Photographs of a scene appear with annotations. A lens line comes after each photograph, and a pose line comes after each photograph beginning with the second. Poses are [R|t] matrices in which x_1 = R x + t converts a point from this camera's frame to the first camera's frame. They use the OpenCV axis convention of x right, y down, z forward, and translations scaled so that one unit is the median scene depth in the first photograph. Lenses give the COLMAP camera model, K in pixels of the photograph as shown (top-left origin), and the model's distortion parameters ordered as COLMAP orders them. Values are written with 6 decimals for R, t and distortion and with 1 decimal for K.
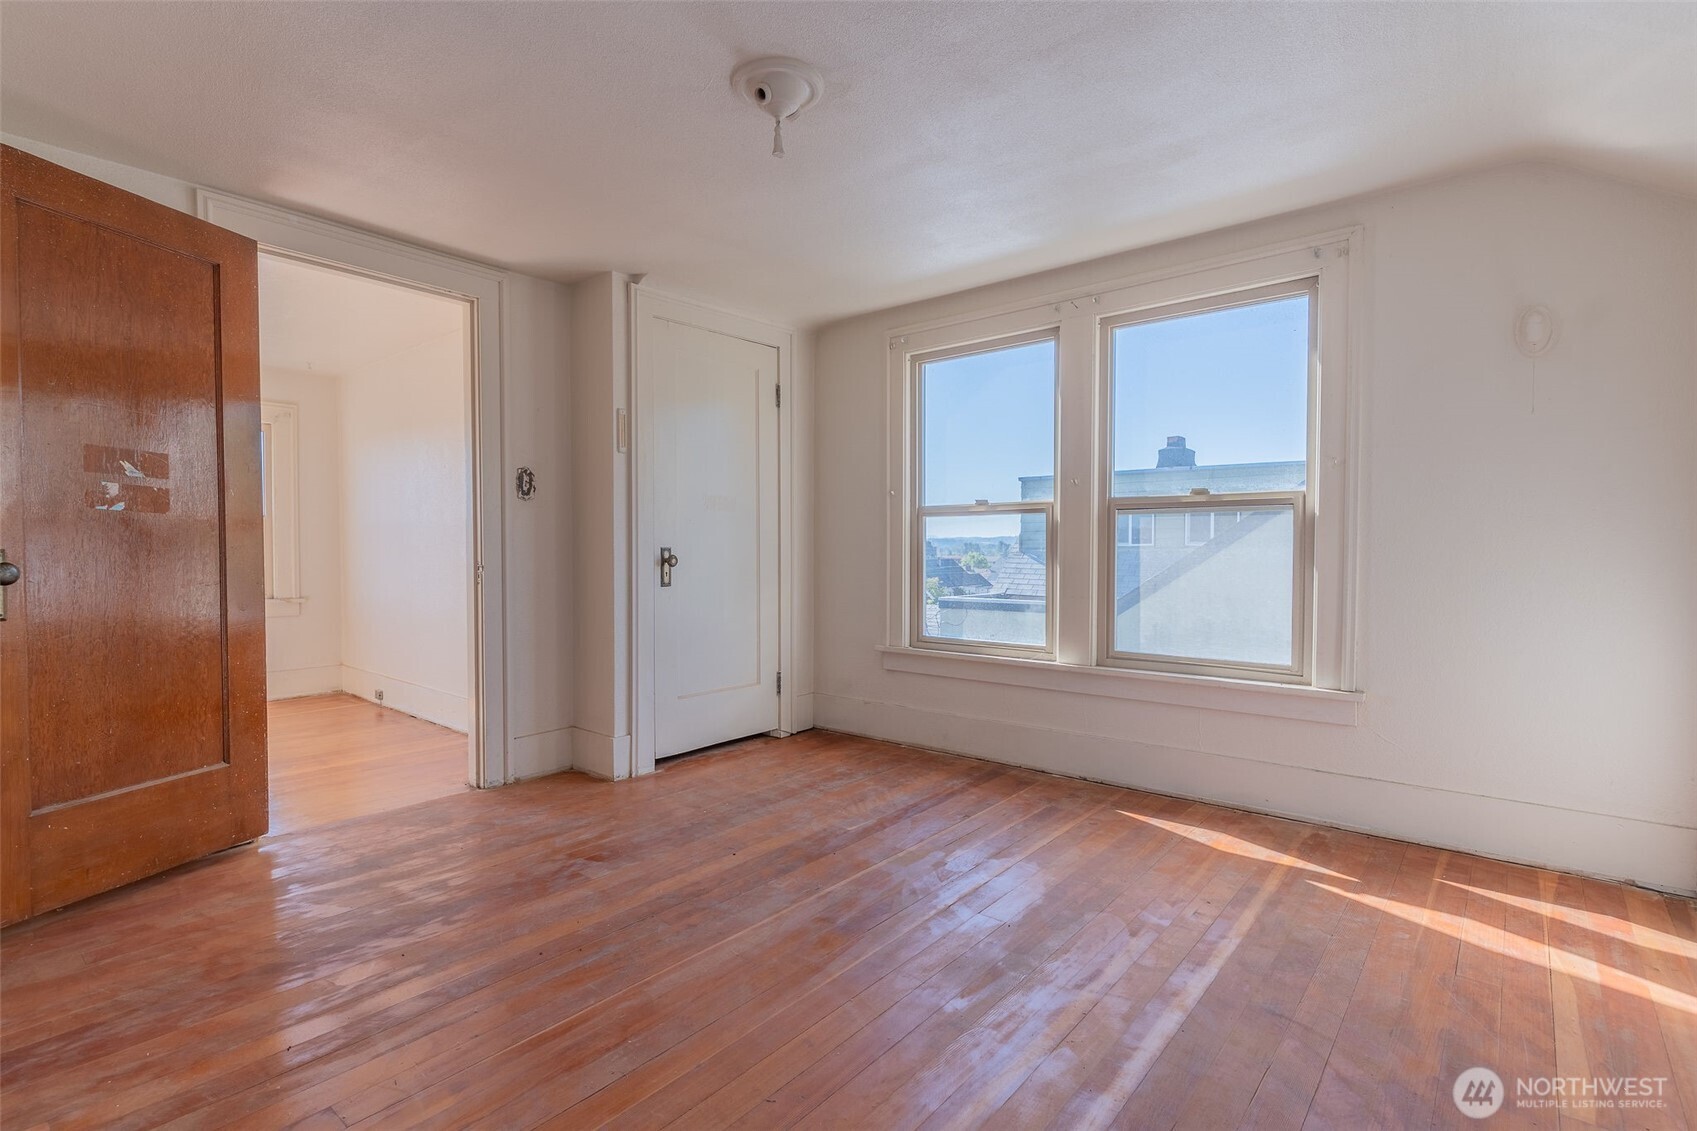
lens RADIAL K [[800.7, 0, 848.5], [0, 800.7, 565.5], [0, 0, 1]] dist [0.001738, 0.000293]
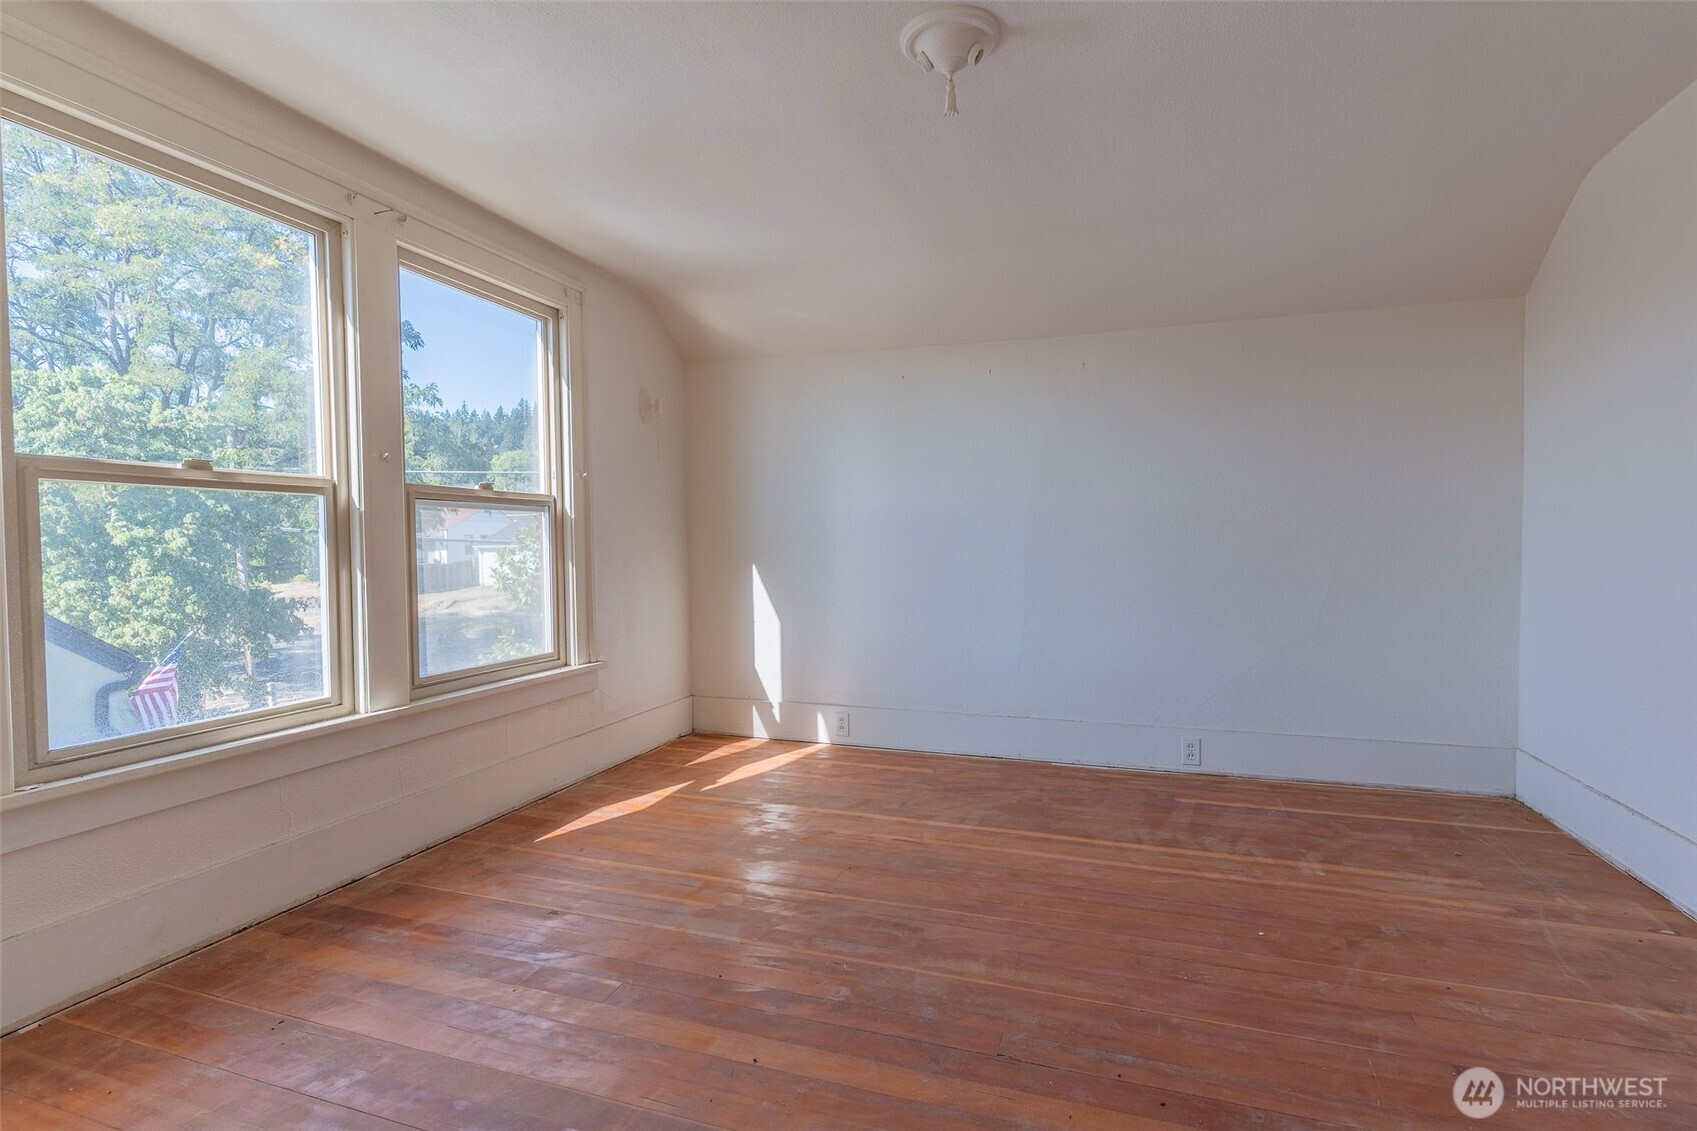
lens RADIAL K [[800.7, 0, 848.5], [0, 800.7, 565.5], [0, 0, 1]] dist [0.001738, 0.000293]
pose [[-0.352246, -0.022107, 0.935646, -0.632561], [0.030530, 0.998918, 0.035095, -0.021411], [-0.935409, 0.040927, -0.351190, 1.005299]]
